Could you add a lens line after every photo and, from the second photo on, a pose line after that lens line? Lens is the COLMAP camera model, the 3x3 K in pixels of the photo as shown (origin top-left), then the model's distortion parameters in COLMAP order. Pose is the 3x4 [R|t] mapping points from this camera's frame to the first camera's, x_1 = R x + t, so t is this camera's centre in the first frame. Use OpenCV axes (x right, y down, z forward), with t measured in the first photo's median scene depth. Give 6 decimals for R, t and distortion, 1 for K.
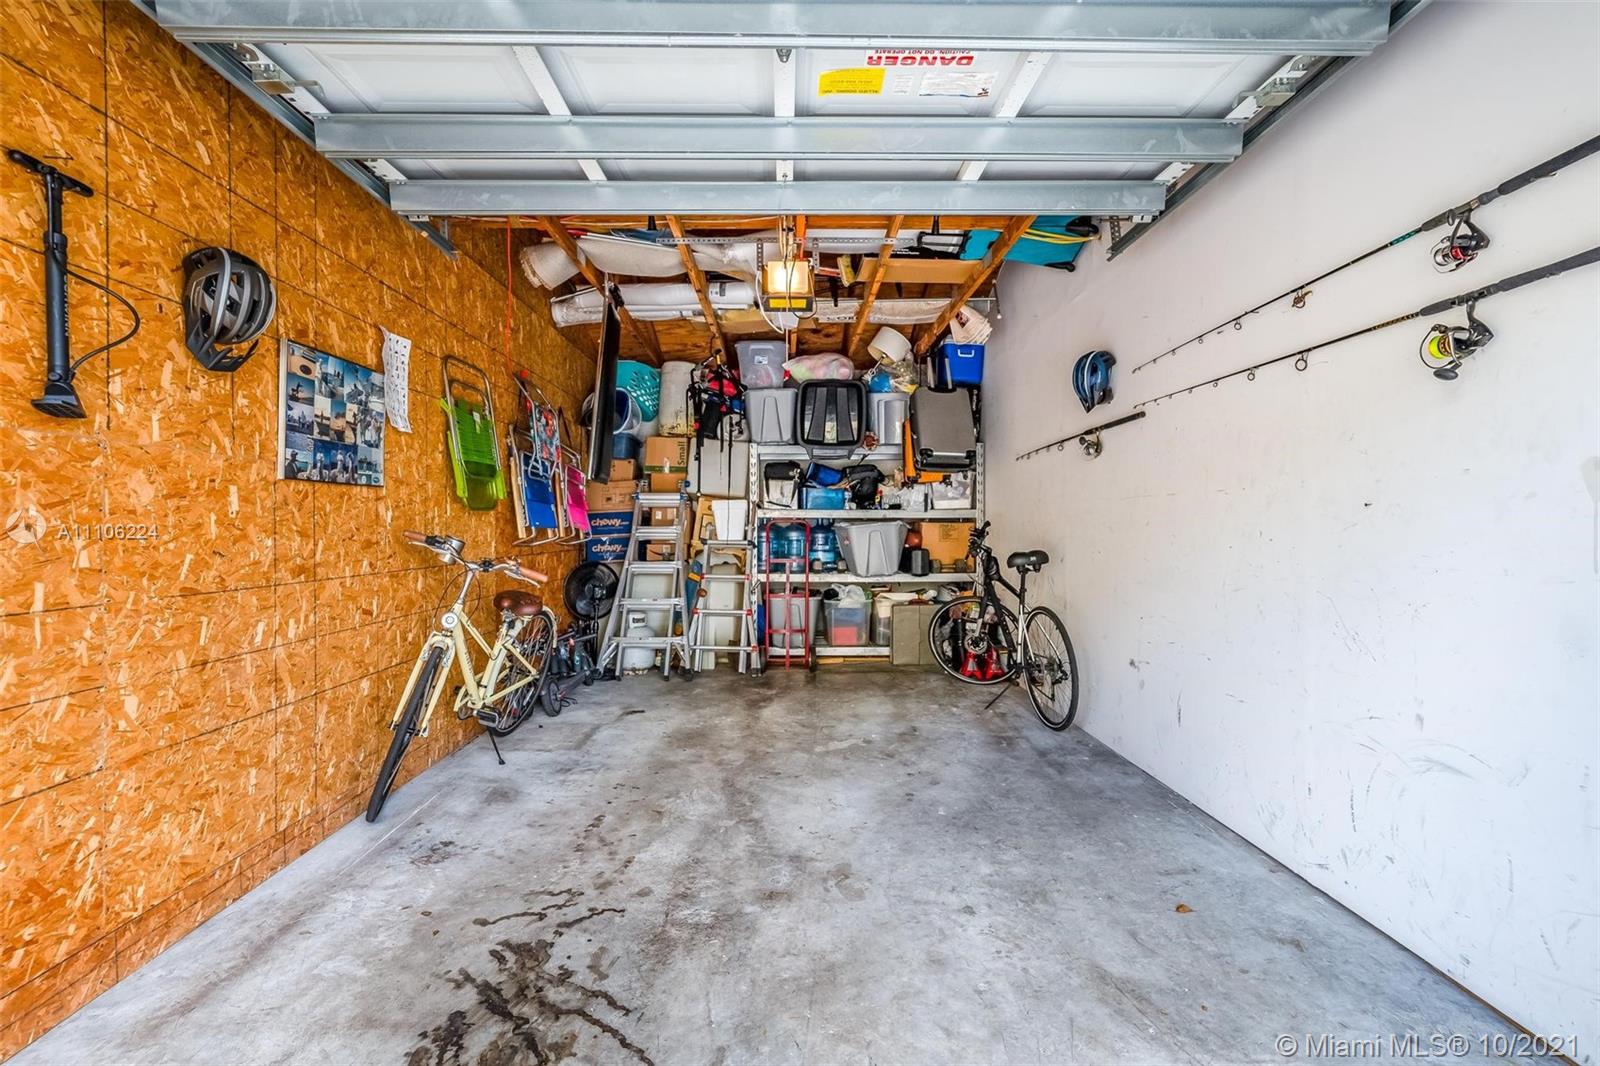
lens RADIAL K [[733.8, 0, 804.7], [0, 733.8, 531.0], [0, 0, 1]] dist [-0.000433, 0.000194]
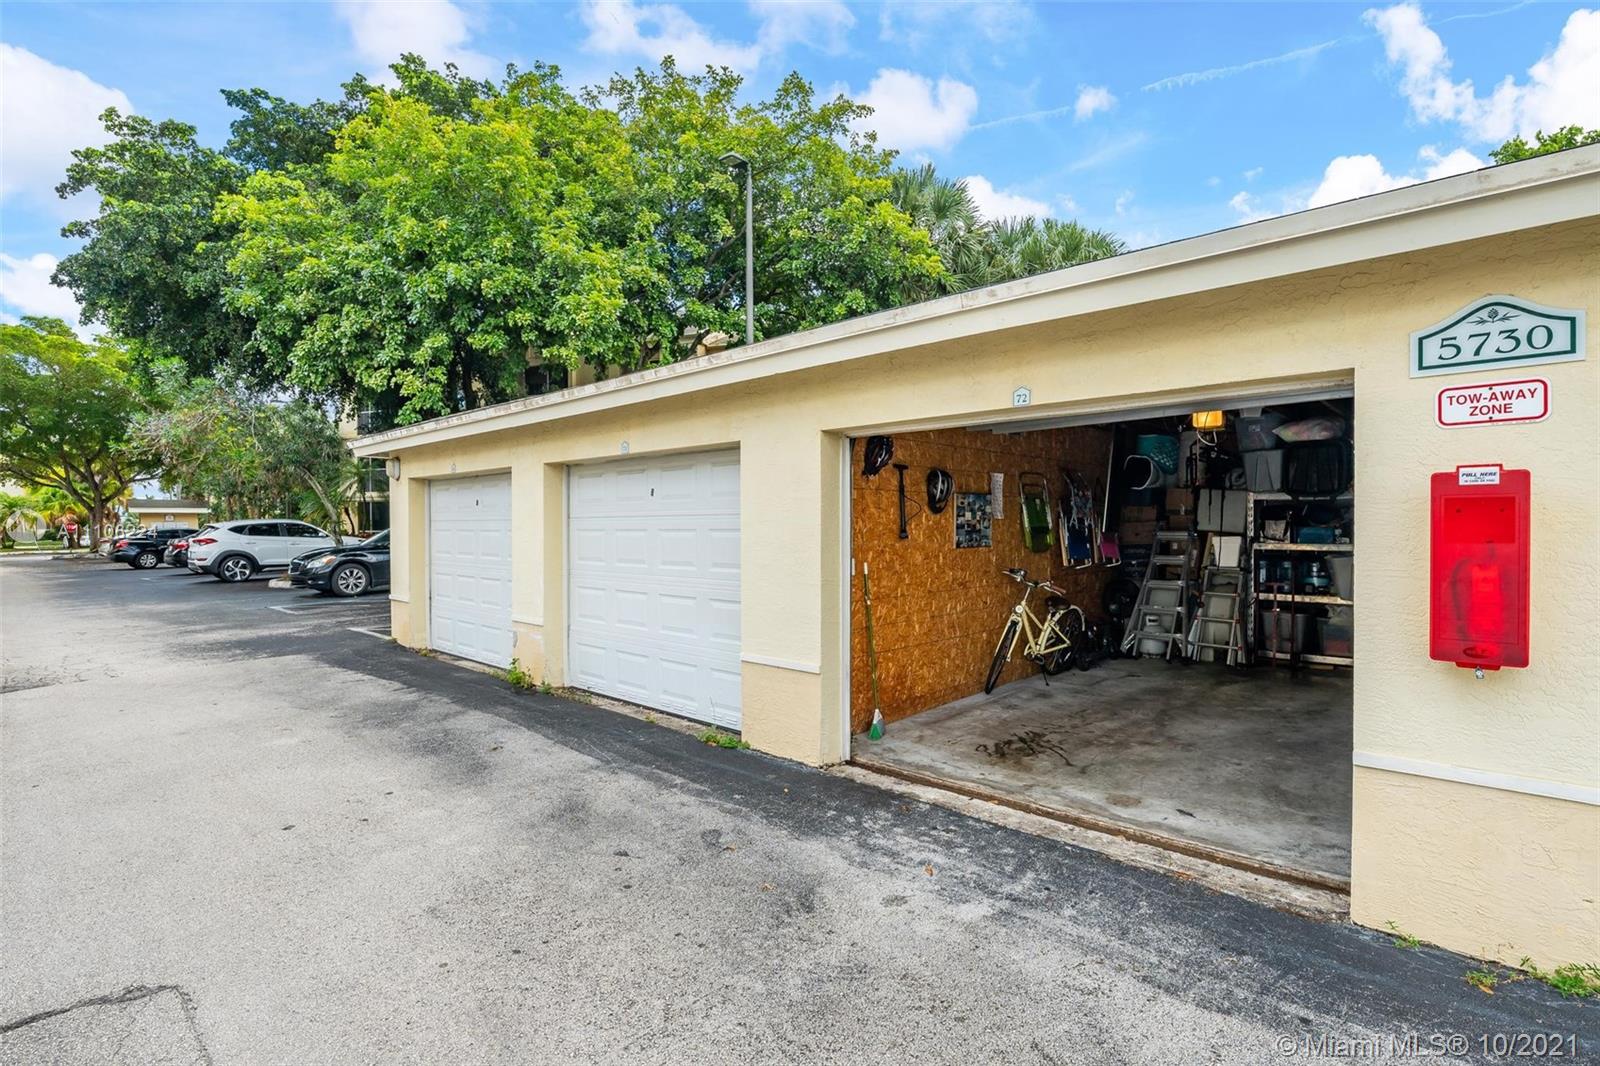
lens RADIAL K [[733.8, 0, 804.7], [0, 733.8, 531.0], [0, 0, 1]] dist [-0.000433, 0.000194]
pose [[0.705393, -0.004837, -0.708800, 0.563536], [0.004905, 0.999986, -0.001943, -0.099570], [0.708800, -0.002106, 0.705407, -0.906169]]
